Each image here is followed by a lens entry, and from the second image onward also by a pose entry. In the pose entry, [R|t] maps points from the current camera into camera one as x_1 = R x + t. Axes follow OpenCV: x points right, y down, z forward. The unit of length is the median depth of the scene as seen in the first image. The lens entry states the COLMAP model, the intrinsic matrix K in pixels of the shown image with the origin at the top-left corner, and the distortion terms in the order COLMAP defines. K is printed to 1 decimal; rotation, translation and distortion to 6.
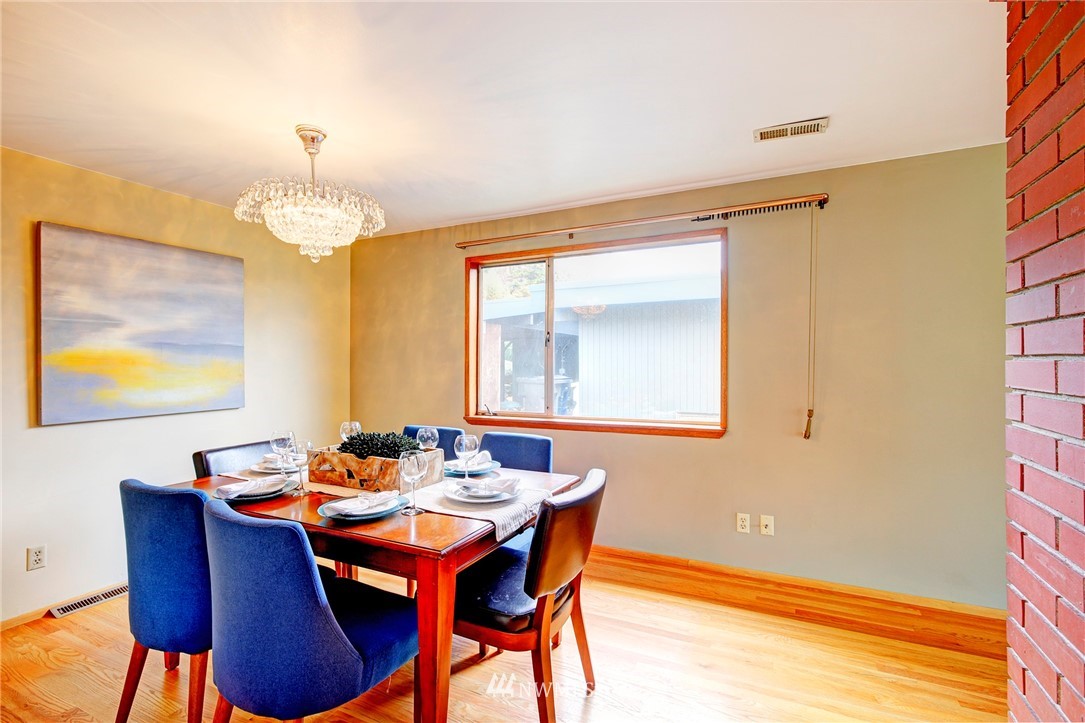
lens RADIAL K [[498.0, 0, 547.9], [0, 498.0, 365.2], [0, 0, 1]] dist [-0.001431, -0.000046]
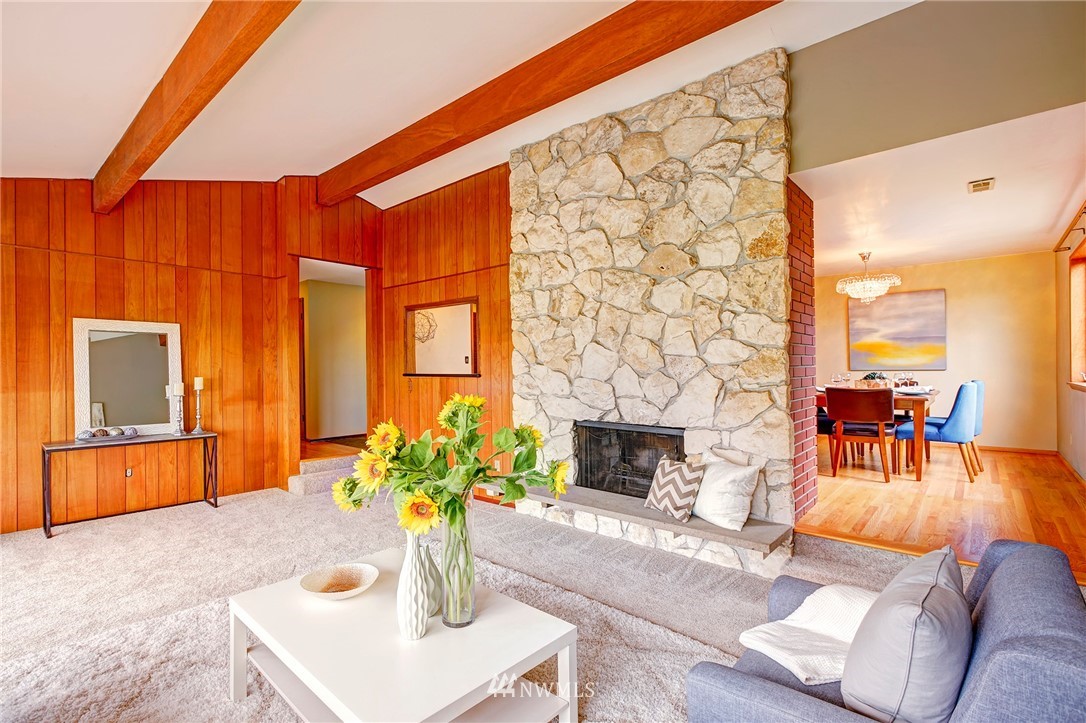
lens RADIAL K [[498.5, 0, 542.9], [0, 498.5, 362.0], [0, 0, 1]] dist [-0.001431, -0.000046]
pose [[-0.272576, 0.000305, -0.962134, 0.844122], [0.003233, 0.999995, -0.000599, 0.028557], [0.962129, -0.003274, -0.272575, 0.041740]]
